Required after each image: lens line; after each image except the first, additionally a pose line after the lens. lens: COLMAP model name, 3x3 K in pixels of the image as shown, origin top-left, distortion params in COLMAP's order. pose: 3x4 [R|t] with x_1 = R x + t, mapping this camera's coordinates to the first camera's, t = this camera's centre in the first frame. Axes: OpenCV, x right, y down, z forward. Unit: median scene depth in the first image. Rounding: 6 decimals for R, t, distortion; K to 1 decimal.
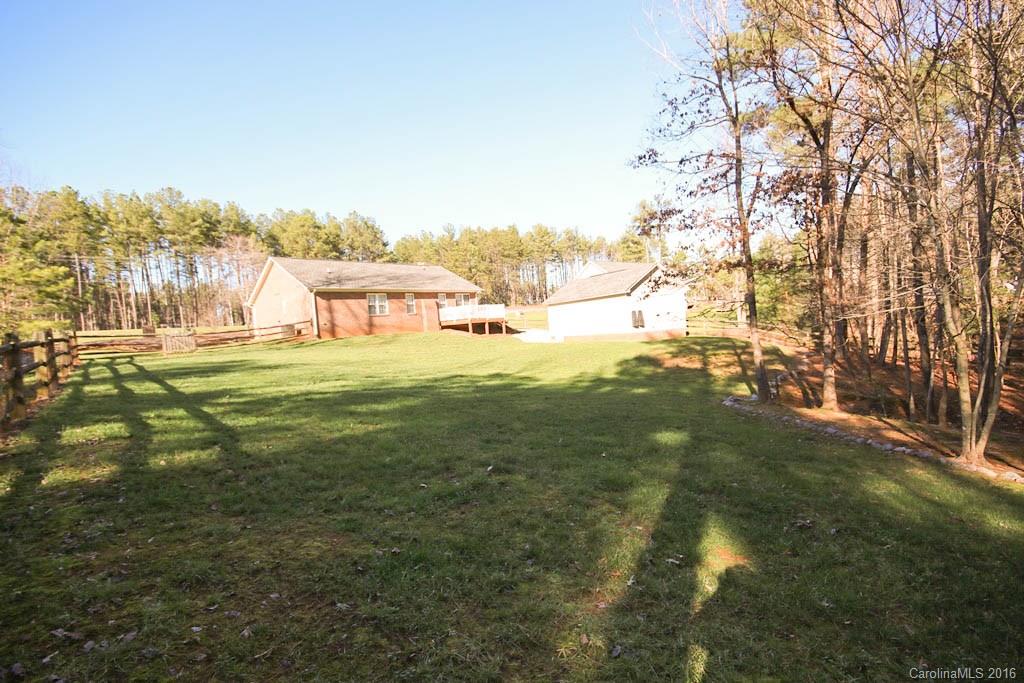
lens RADIAL K [[475.0, 0, 512.0], [0, 475.0, 341.5], [0, 0, 1]] dist [-0.000467, -0.000186]
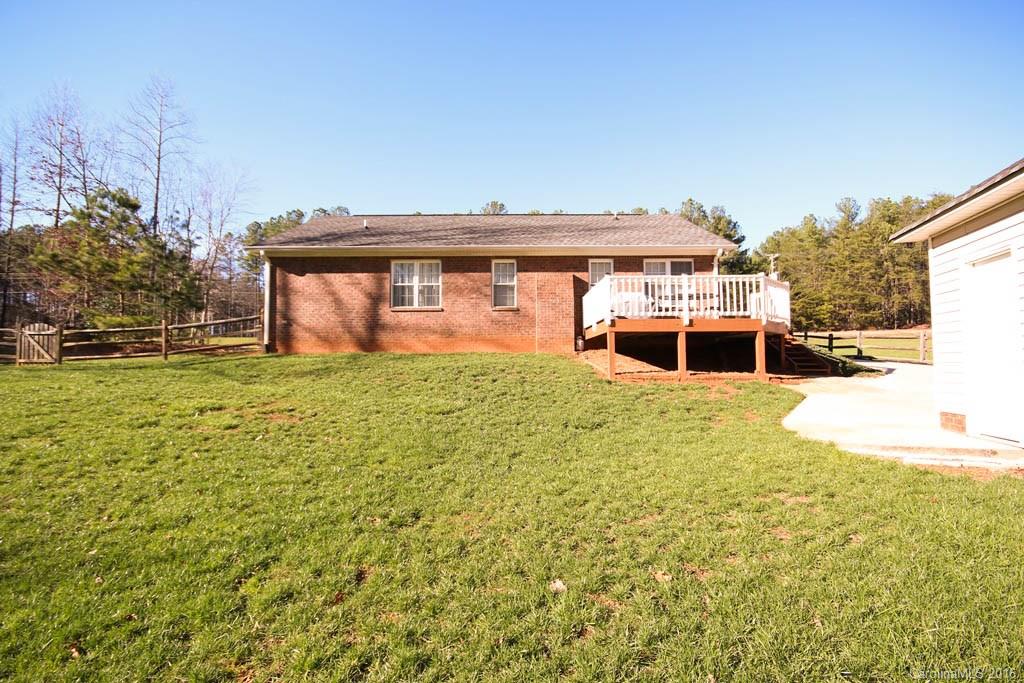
lens RADIAL K [[475.0, 0, 512.0], [0, 475.0, 341.5], [0, 0, 1]] dist [-0.000467, -0.000186]
pose [[0.690728, 0.029694, -0.722505, 0.090523], [-0.064378, 0.997714, -0.020542, -0.020301], [0.720243, 0.060703, 0.691061, 0.701047]]
